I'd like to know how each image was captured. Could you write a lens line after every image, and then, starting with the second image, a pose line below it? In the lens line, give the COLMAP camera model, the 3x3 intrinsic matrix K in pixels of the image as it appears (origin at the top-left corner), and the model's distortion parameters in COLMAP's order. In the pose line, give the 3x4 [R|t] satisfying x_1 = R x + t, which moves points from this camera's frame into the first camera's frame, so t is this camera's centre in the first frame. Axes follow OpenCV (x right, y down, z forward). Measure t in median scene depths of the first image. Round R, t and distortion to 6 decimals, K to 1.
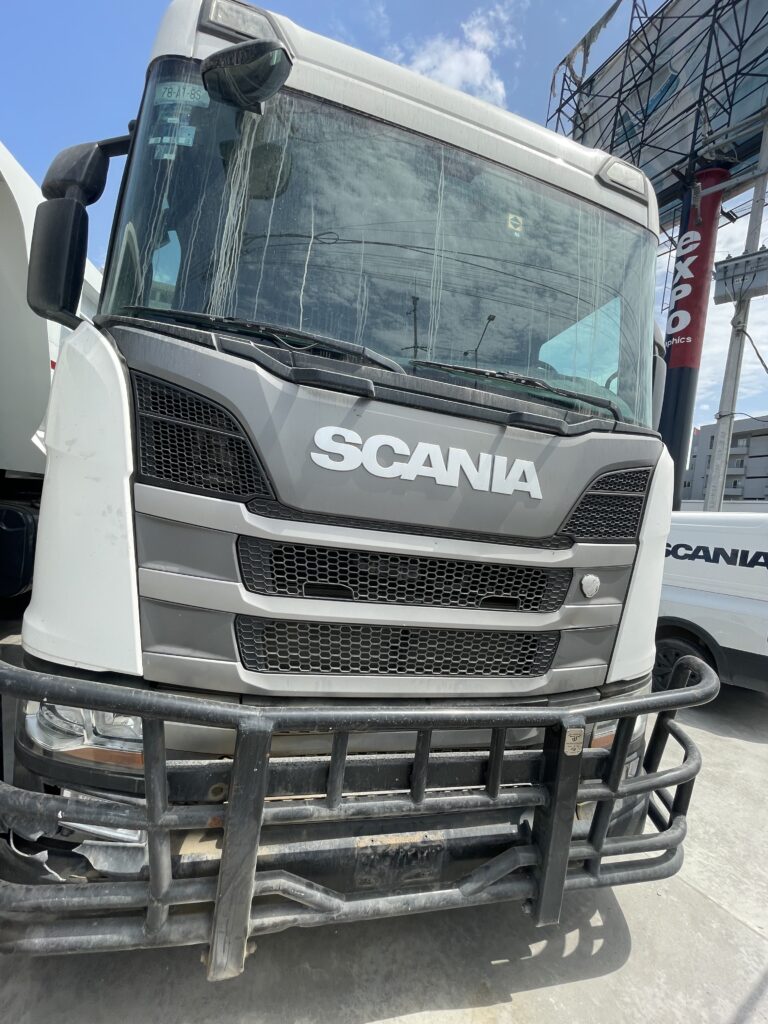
lens RADIAL K [[415.7, 0, 384.0], [0, 415.7, 512.0], [0, 0, 1]] dist [-0.000477, -0.000375]
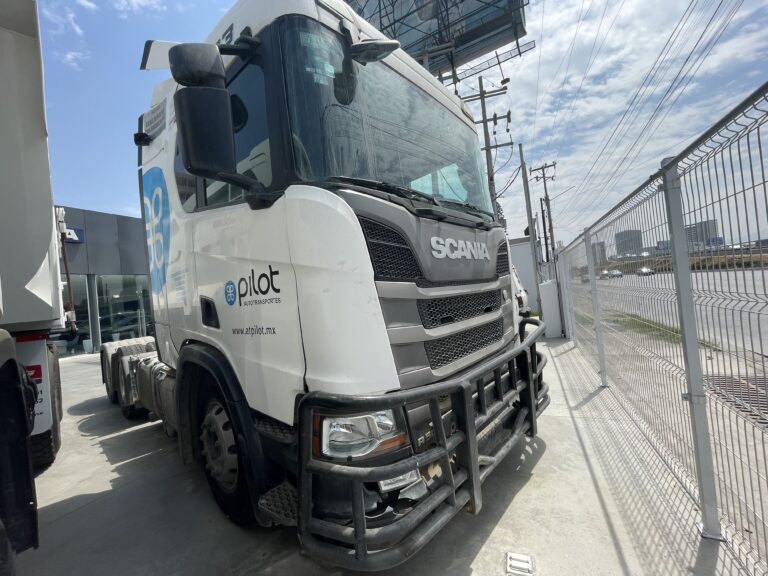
lens RADIAL K [[311.8, 0, 388.5], [0, 311.8, 286.4], [0, 0, 1]] dist [-0.000477, -0.000375]
pose [[0.814451, -0.191757, 0.547630, -1.139650], [0.199926, 0.978759, 0.045383, -0.086810], [-0.544701, 0.072523, 0.835489, -0.090511]]
